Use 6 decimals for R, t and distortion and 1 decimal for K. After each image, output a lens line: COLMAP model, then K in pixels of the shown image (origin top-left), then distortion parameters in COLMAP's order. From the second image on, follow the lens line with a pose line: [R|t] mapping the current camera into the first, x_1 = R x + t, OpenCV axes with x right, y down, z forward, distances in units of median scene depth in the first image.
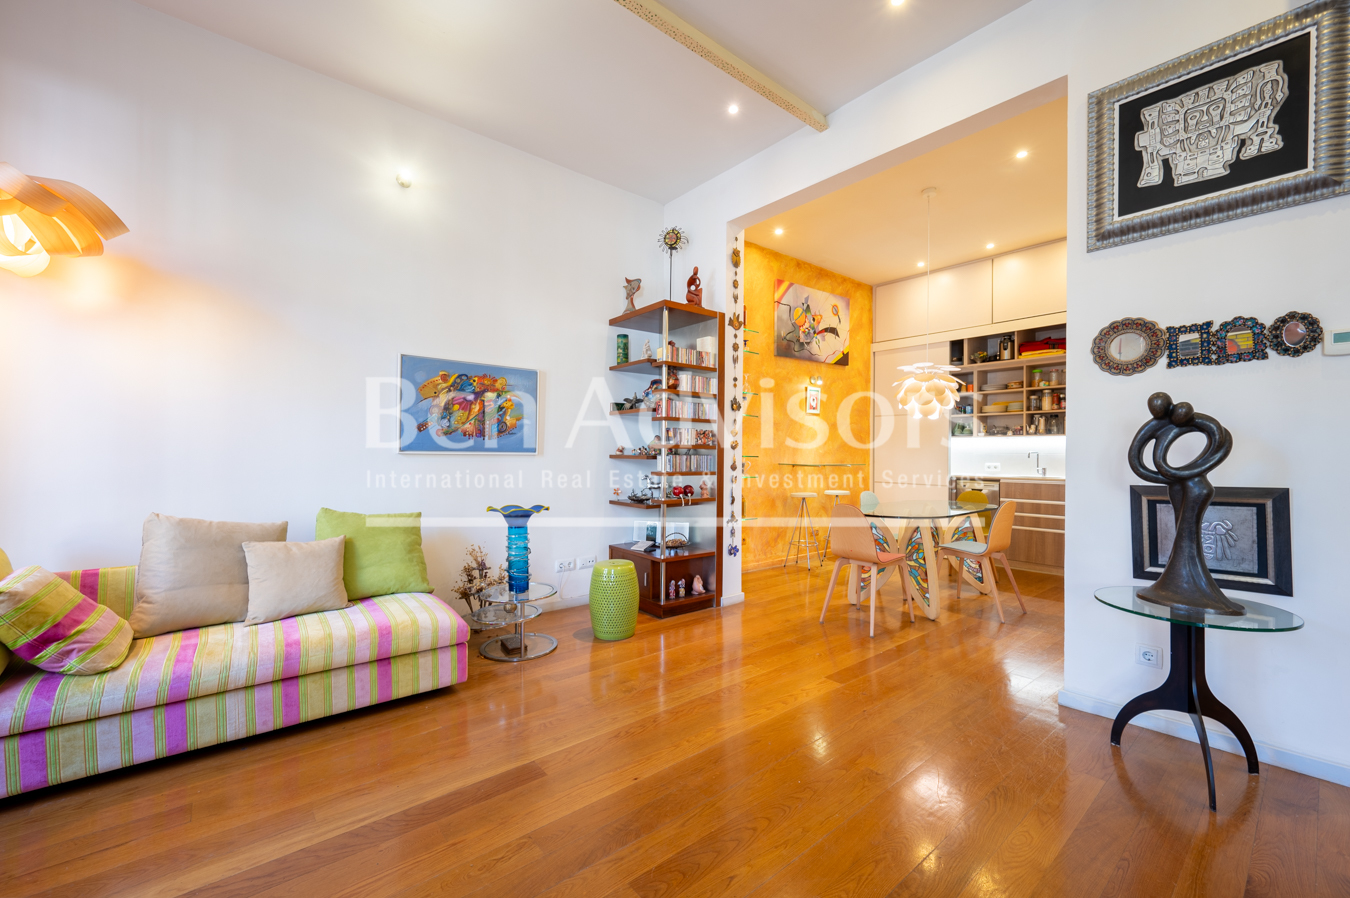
lens RADIAL K [[533.8, 0, 675.2], [0, 533.8, 451.1], [0, 0, 1]] dist [-0.002165, 0.001076]
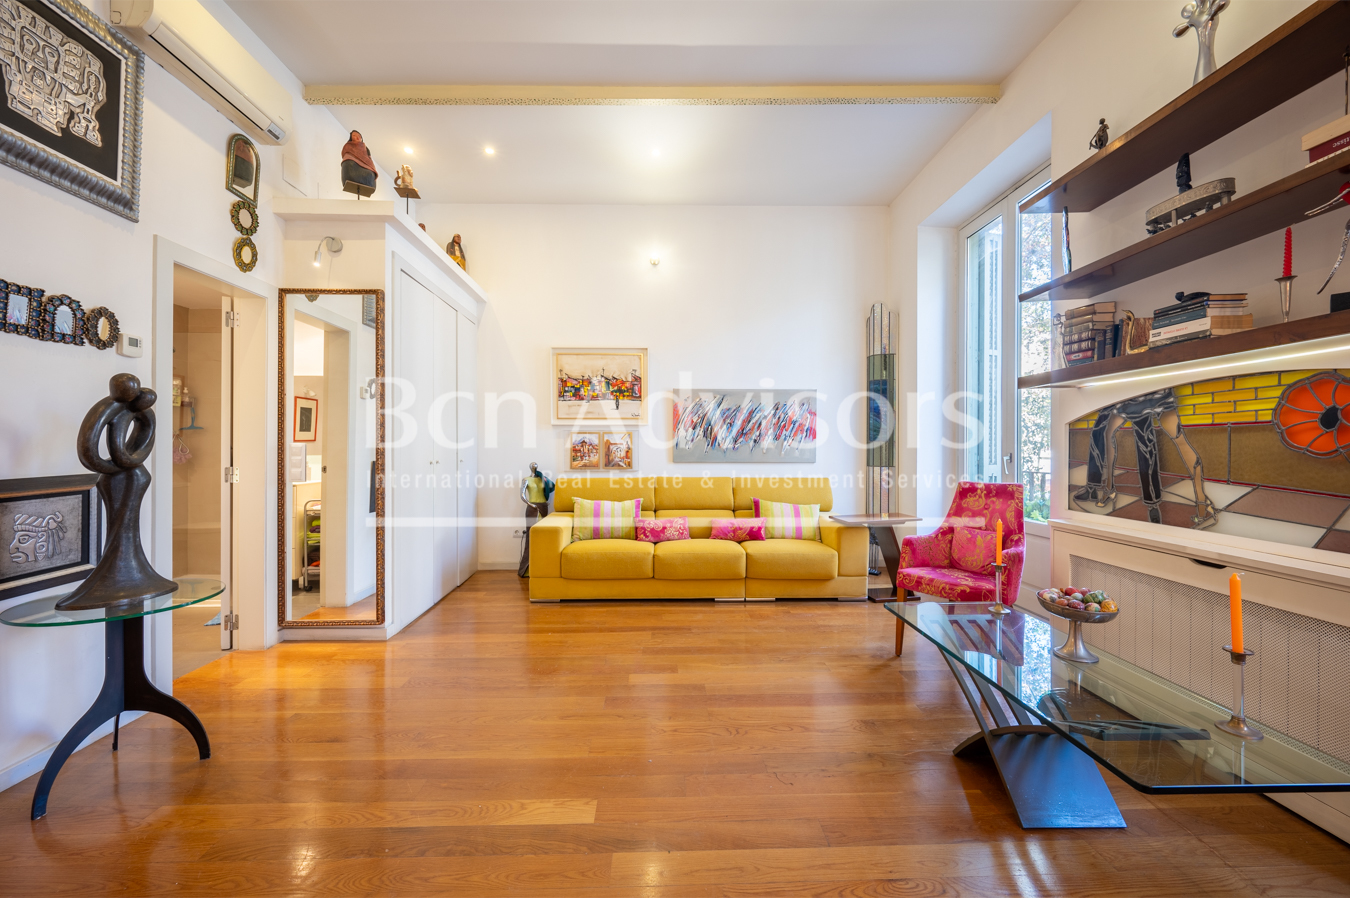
lens RADIAL K [[533.8, 0, 682.6], [0, 533.8, 451.5], [0, 0, 1]] dist [-0.002165, 0.001076]
pose [[-0.799124, -0.010137, 0.601080, -0.189245], [-0.010364, 0.999942, 0.003086, 0.005127], [-0.601076, -0.003763, -0.799183, 0.536342]]
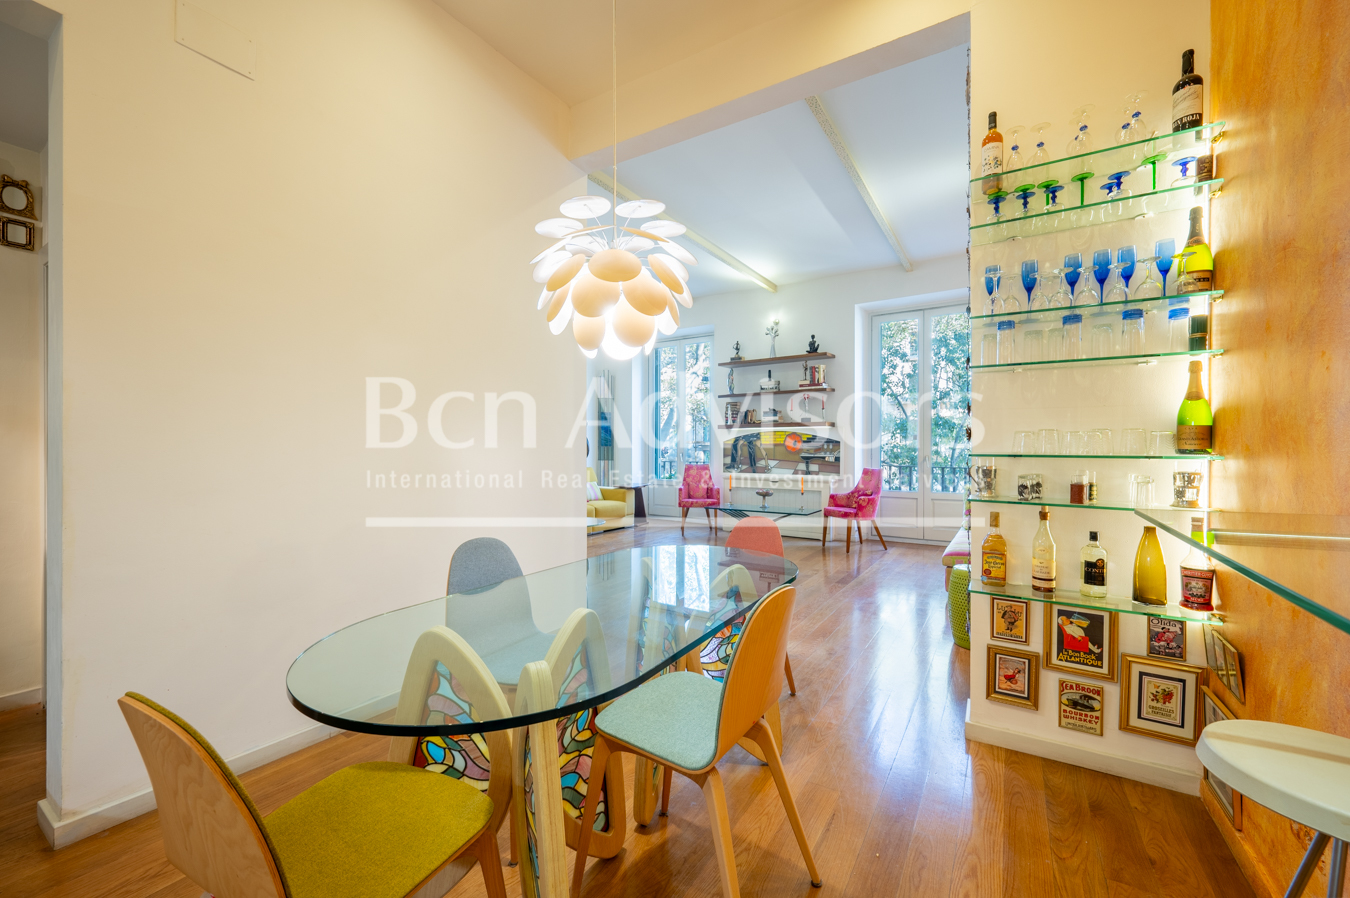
lens RADIAL K [[533.8, 0, 678.0], [0, 533.8, 453.1], [0, 0, 1]] dist [-0.002165, 0.001076]
pose [[-0.948636, -0.004716, -0.316335, 0.570274], [-0.004349, 0.999989, -0.001866, 0.011458], [0.316340, -0.000394, -0.948646, 1.439667]]
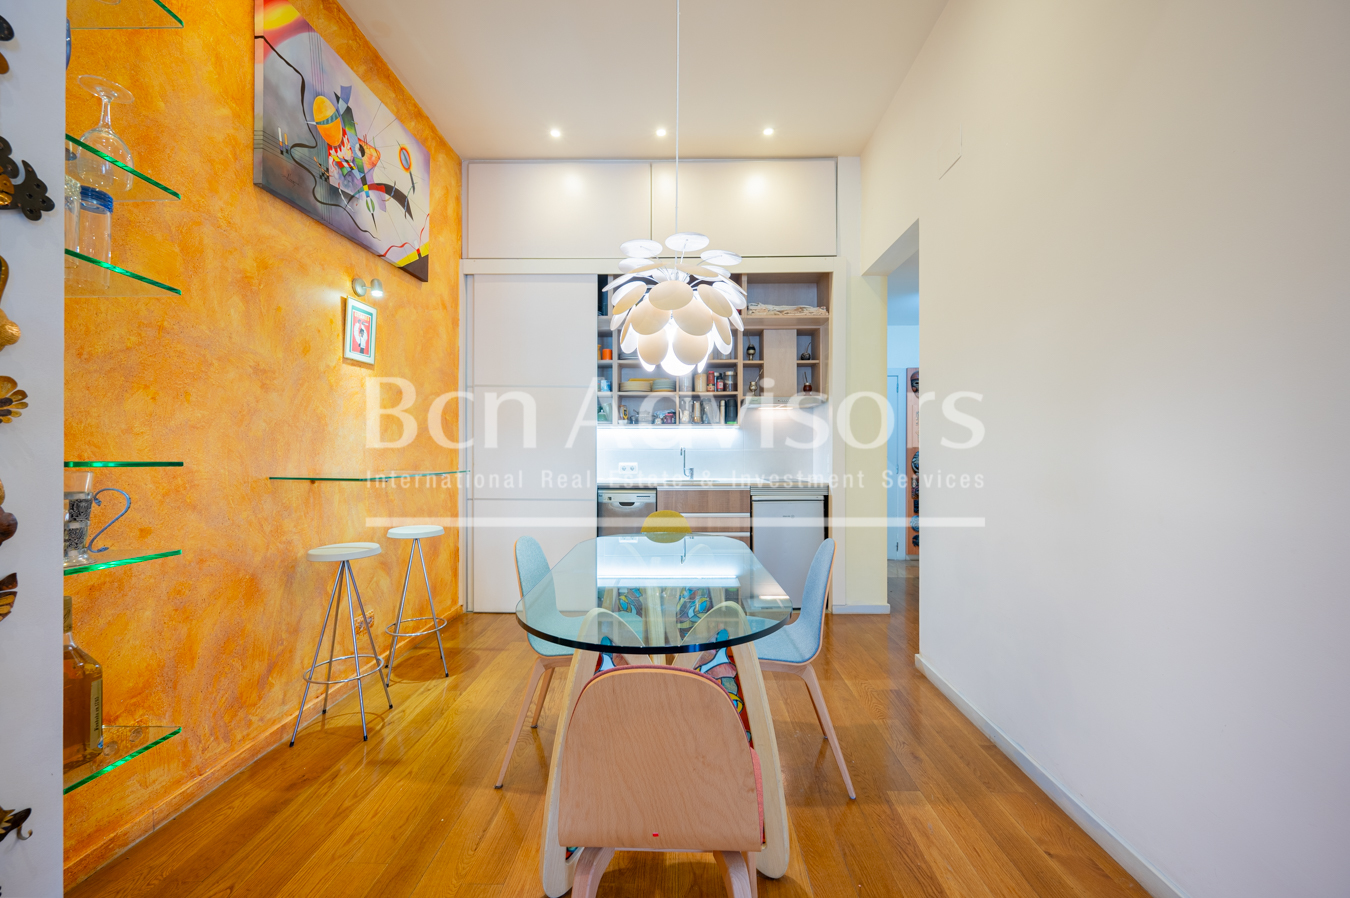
lens RADIAL K [[533.8, 0, 671.3], [0, 533.8, 453.3], [0, 0, 1]] dist [-0.002165, 0.001076]
pose [[0.653228, -0.007382, 0.757126, 0.126853], [-0.000360, 0.999949, 0.010059, 0.003976], [-0.757162, -0.006843, 0.653192, 0.728242]]
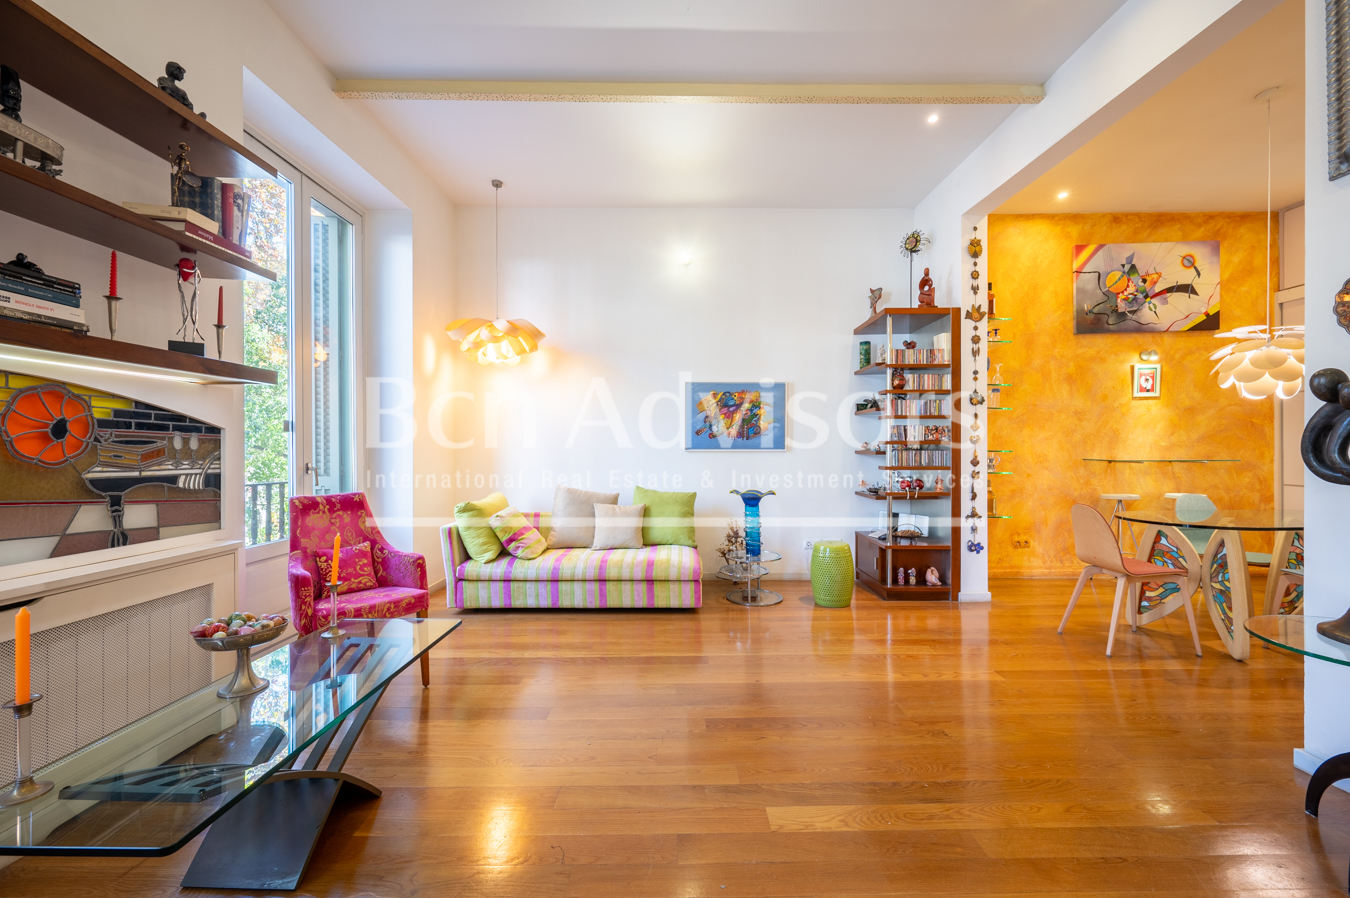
lens RADIAL K [[533.8, 0, 680.5], [0, 533.8, 449.6], [0, 0, 1]] dist [-0.002165, 0.001076]
pose [[0.777822, -0.009596, -0.628411, 0.312150], [0.013590, 0.999906, 0.001552, -0.001904], [0.628337, -0.009748, 0.777880, -0.106035]]
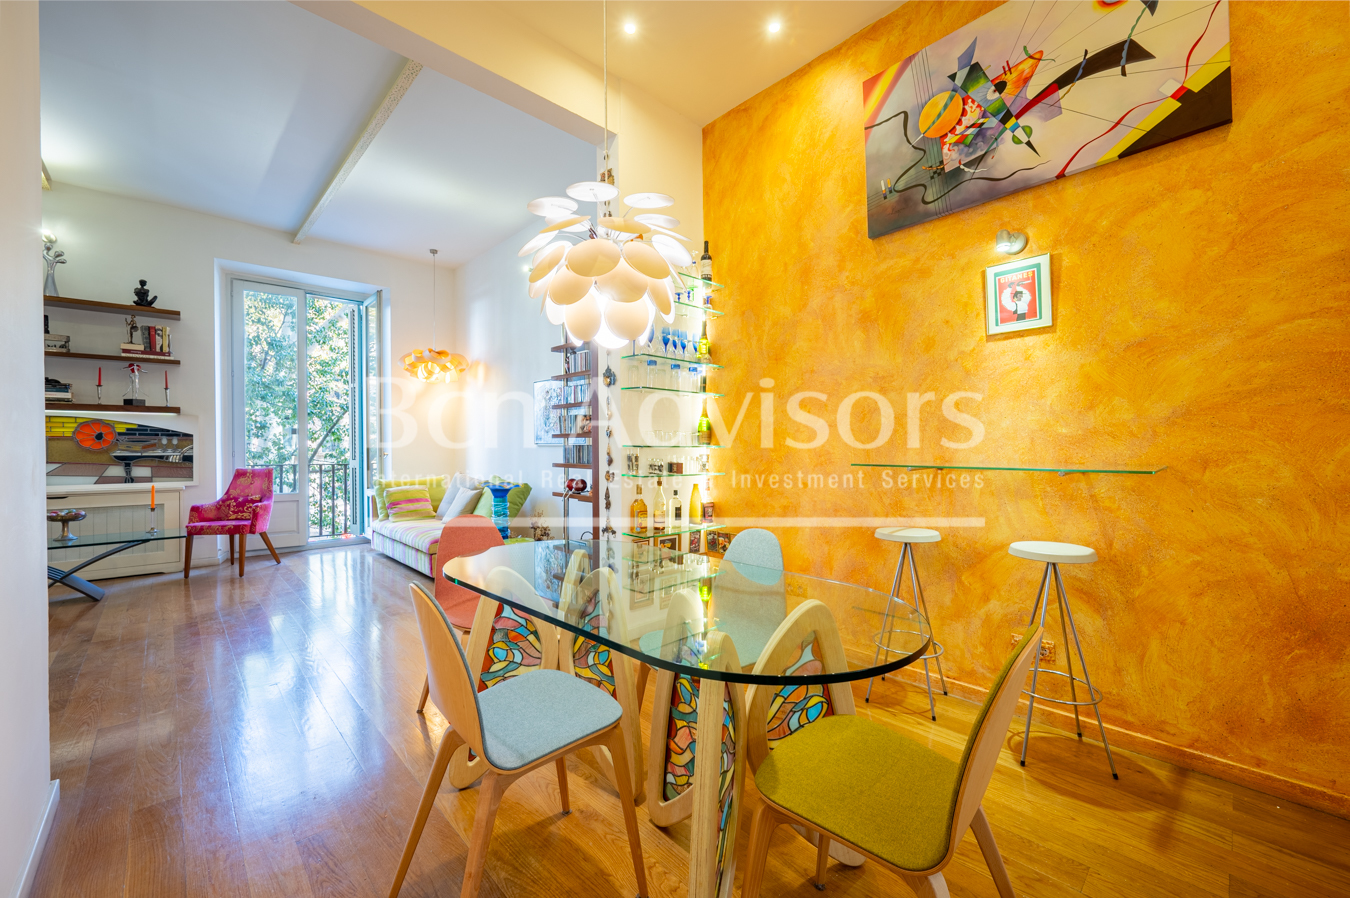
lens RADIAL K [[533.8, 0, 679.9], [0, 533.8, 448.8], [0, 0, 1]] dist [-0.002165, 0.001076]
pose [[0.080058, 0.000807, -0.996790, 0.889890], [0.011695, 0.999930, 0.001749, 0.014049], [0.996722, -0.011798, 0.080043, 1.053376]]
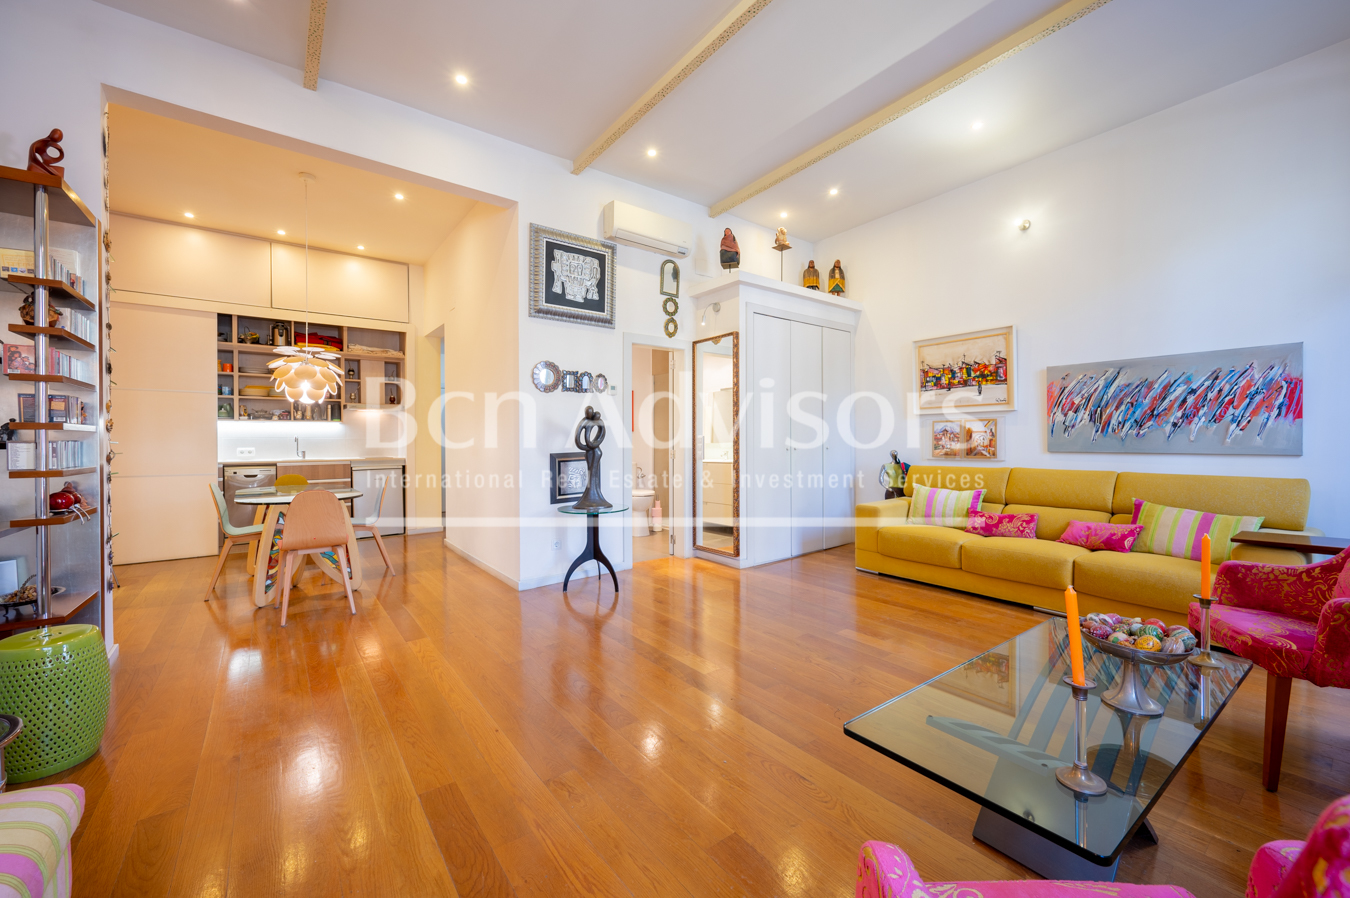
lens RADIAL K [[533.8, 0, 675.6], [0, 533.8, 444.6], [0, 0, 1]] dist [-0.002165, 0.001076]
pose [[0.040811, -0.016705, 0.999027, -0.516442], [0.000580, 0.999860, 0.016695, 0.001418], [-0.999167, -0.000102, 0.040815, 0.272654]]
